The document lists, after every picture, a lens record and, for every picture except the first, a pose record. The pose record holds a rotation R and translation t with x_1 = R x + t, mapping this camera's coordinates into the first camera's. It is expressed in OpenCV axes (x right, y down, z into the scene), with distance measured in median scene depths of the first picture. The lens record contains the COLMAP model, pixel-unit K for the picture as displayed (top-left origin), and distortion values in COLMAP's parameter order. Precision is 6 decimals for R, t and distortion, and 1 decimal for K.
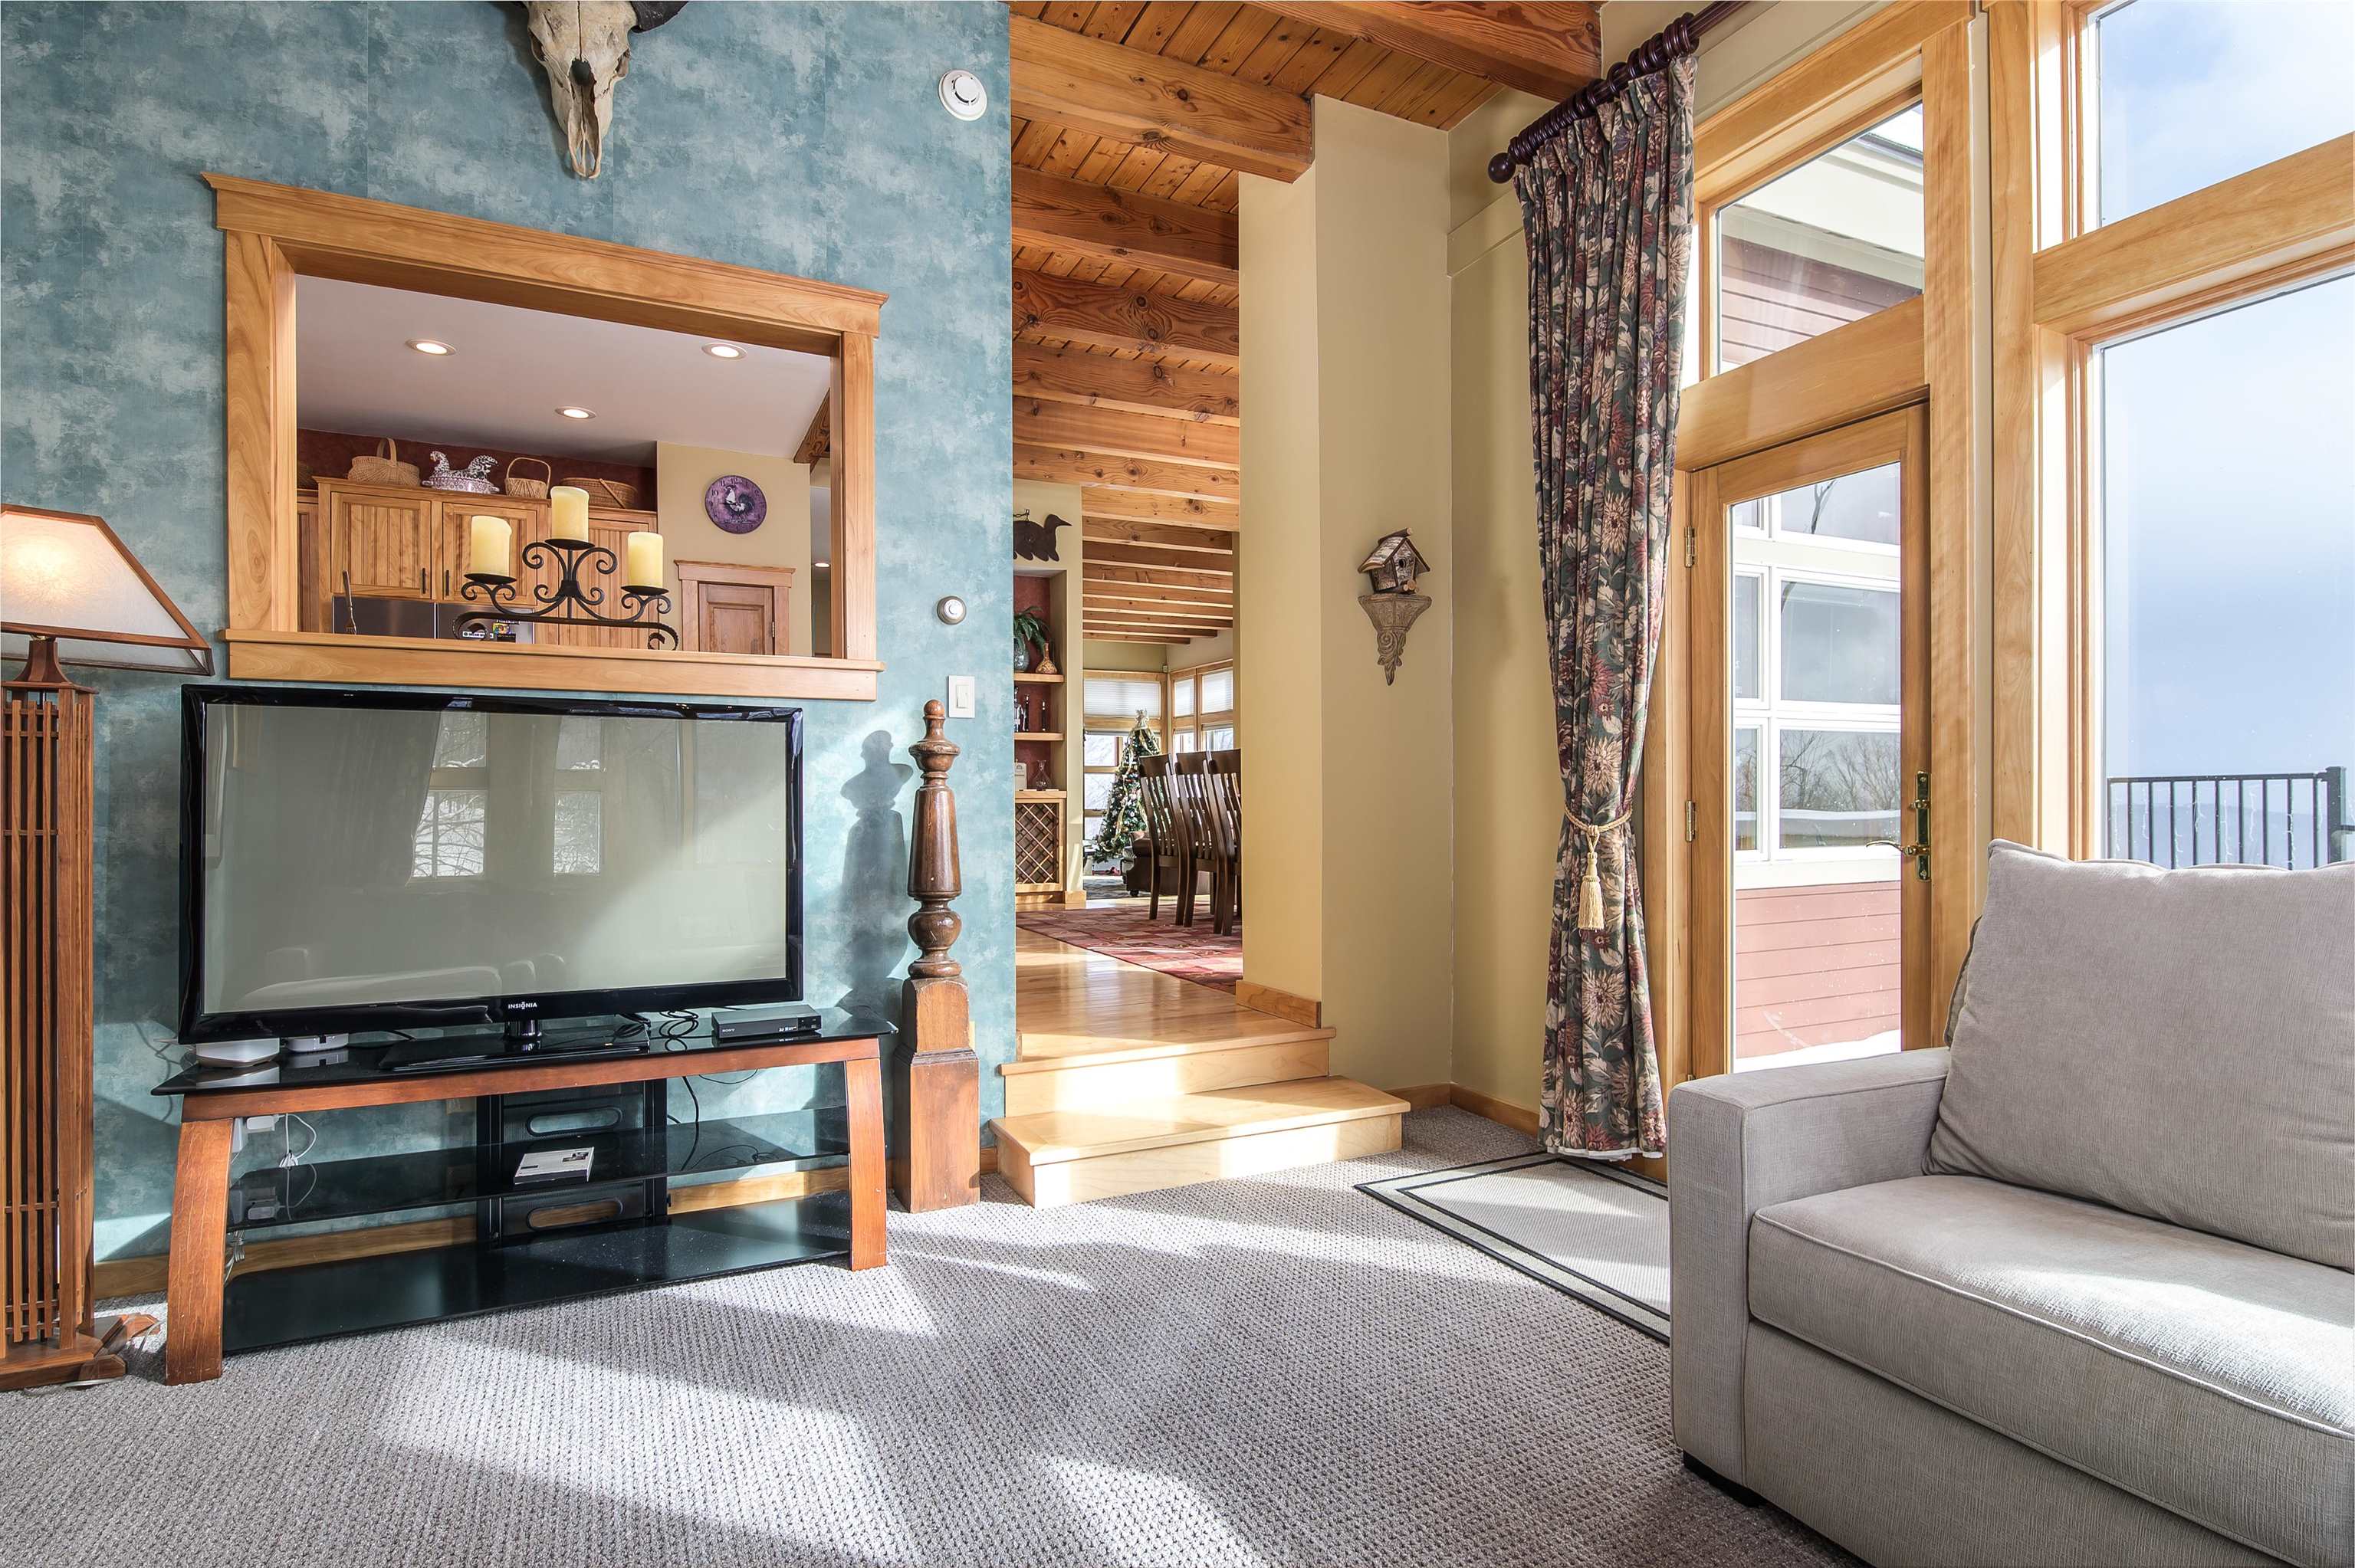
lens RADIAL K [[1174.6, 0, 1185.6], [0, 1174.6, 788.7], [0, 0, 1]] dist [-0.002811, -0.005994]
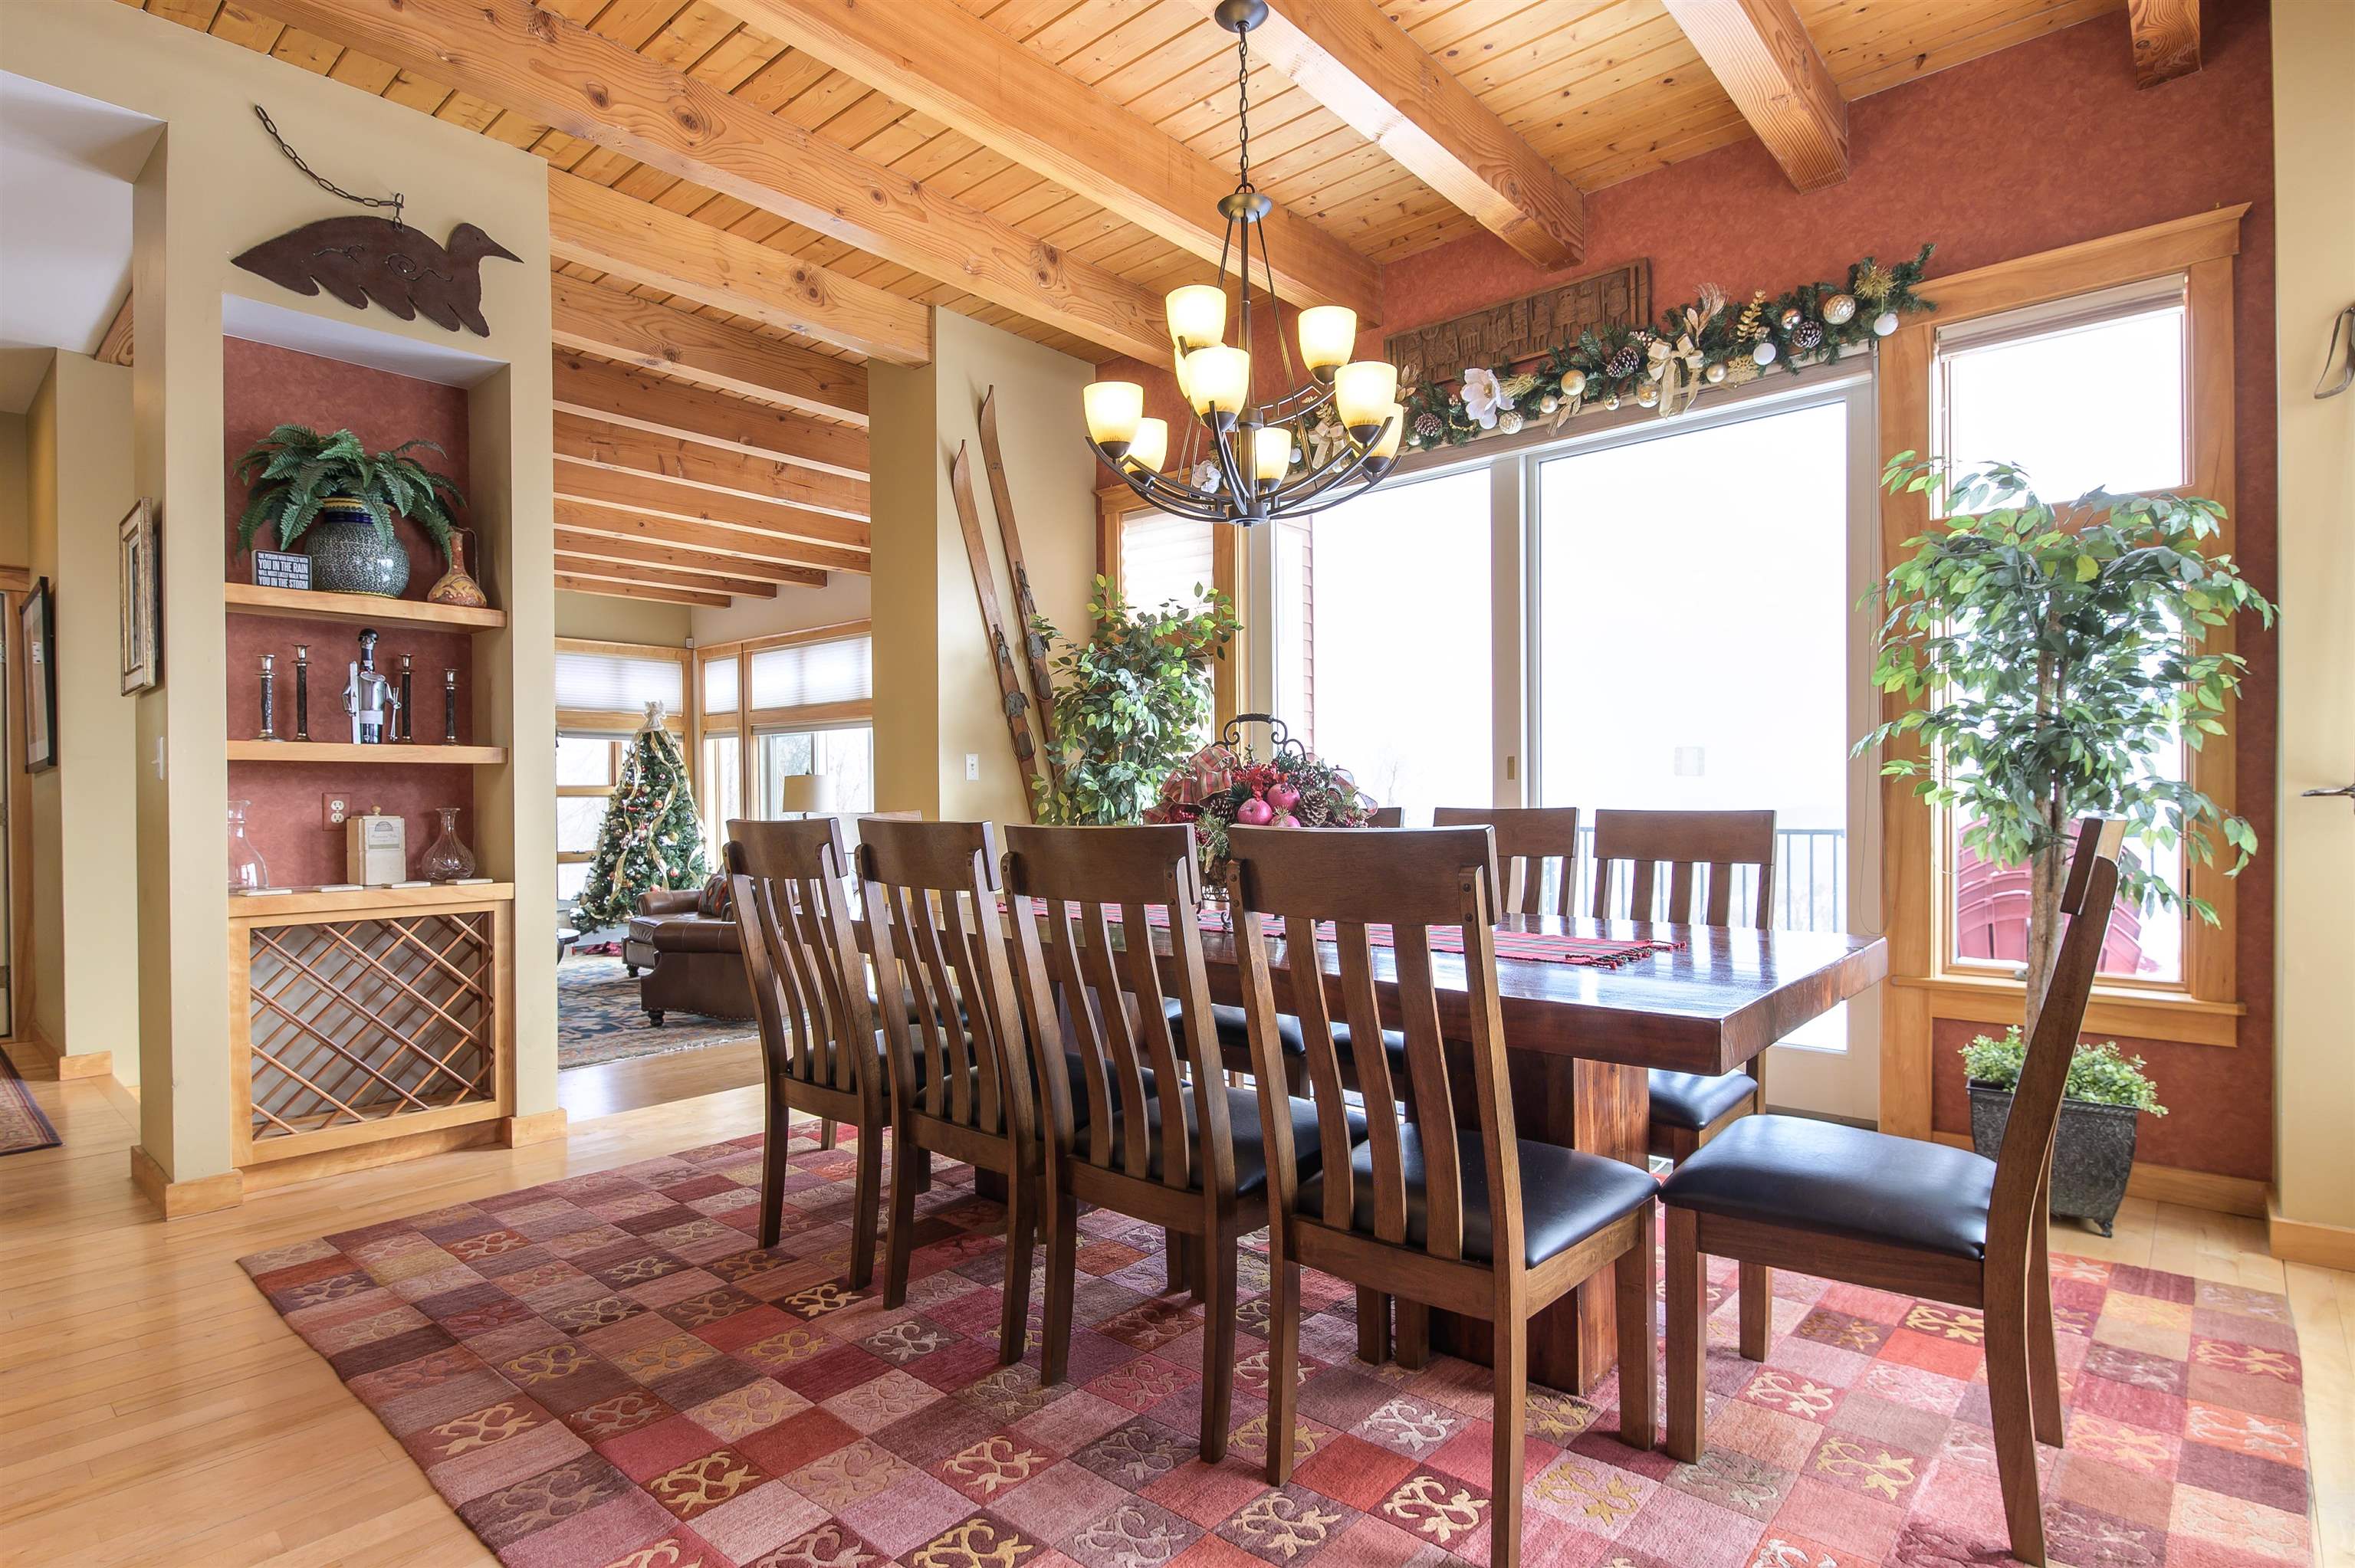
lens RADIAL K [[1174.6, 0, 1192.3], [0, 1174.6, 788.9], [0, 0, 1]] dist [-0.002811, -0.005994]
pose [[0.916549, -0.008466, 0.399834, -0.026608], [0.008798, 0.999961, 0.001006, -0.017575], [-0.399826, 0.002596, 0.916587, 0.298095]]
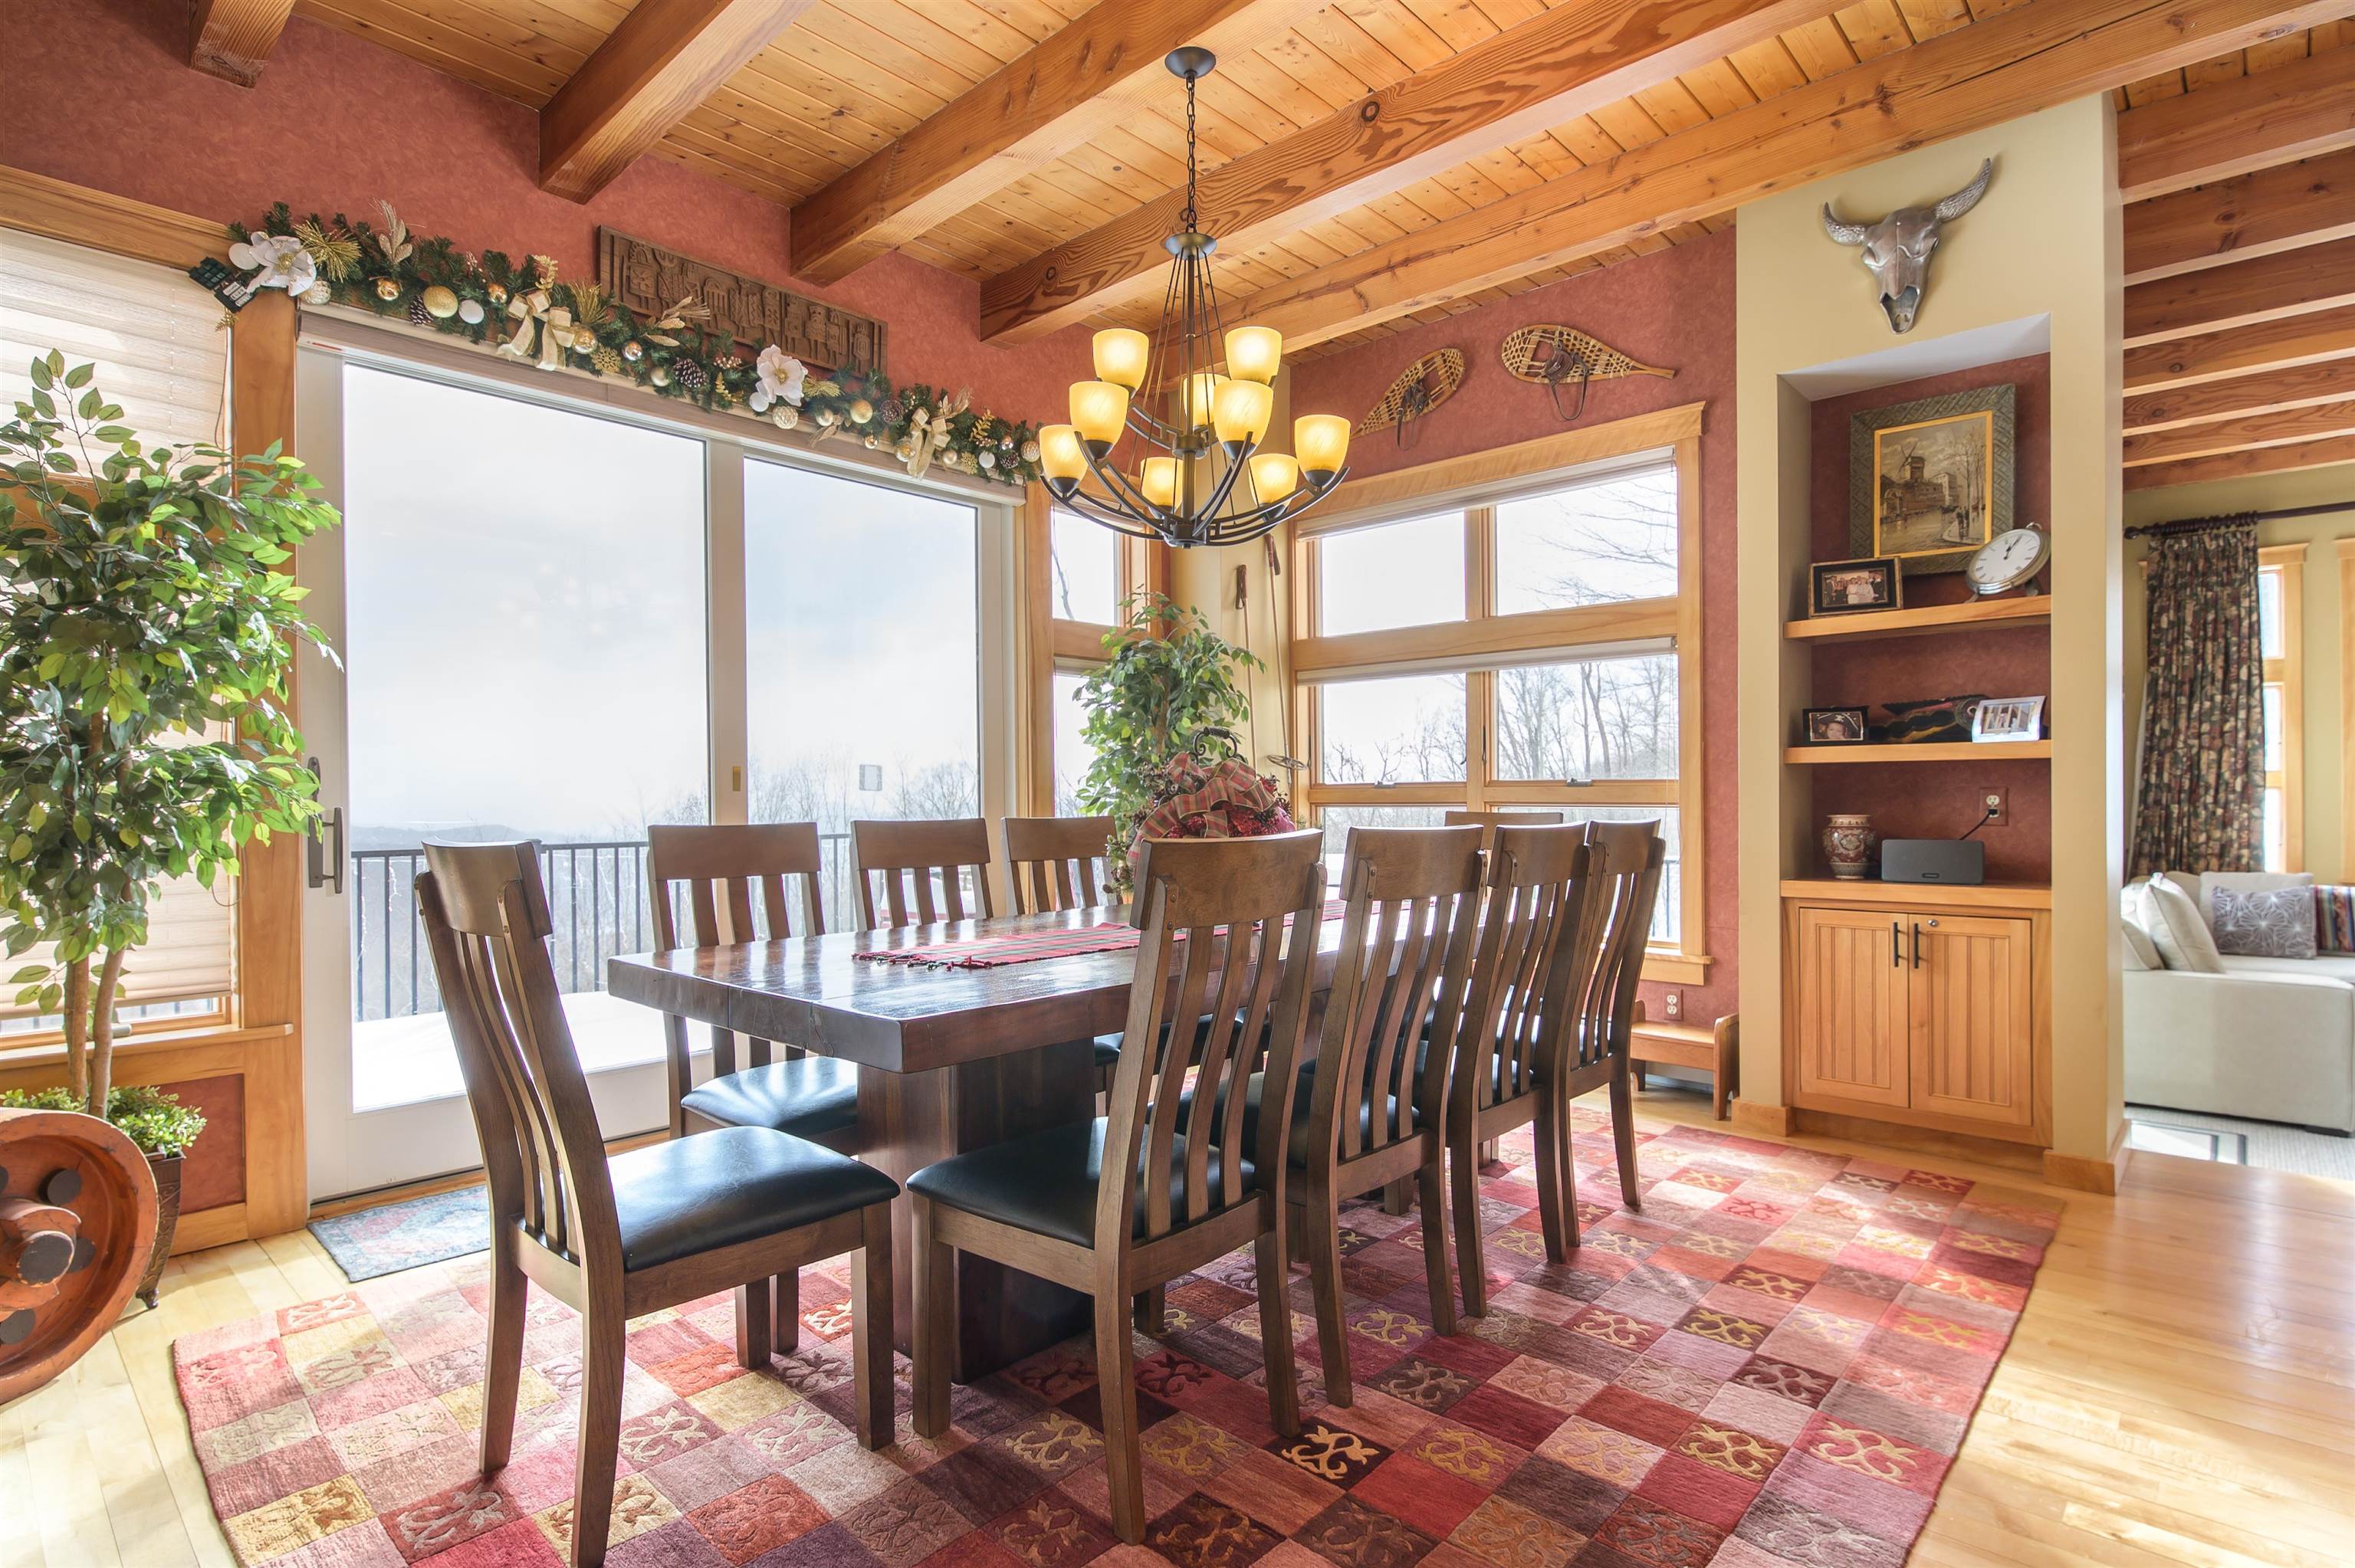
lens RADIAL K [[1174.6, 0, 1194.1], [0, 1174.6, 786.0], [0, 0, 1]] dist [-0.002811, -0.005994]
pose [[-0.373596, 0.014322, 0.927481, -0.303195], [0.003326, 0.999895, -0.014100, -0.014012], [-0.927586, -0.002183, -0.373604, 0.973904]]
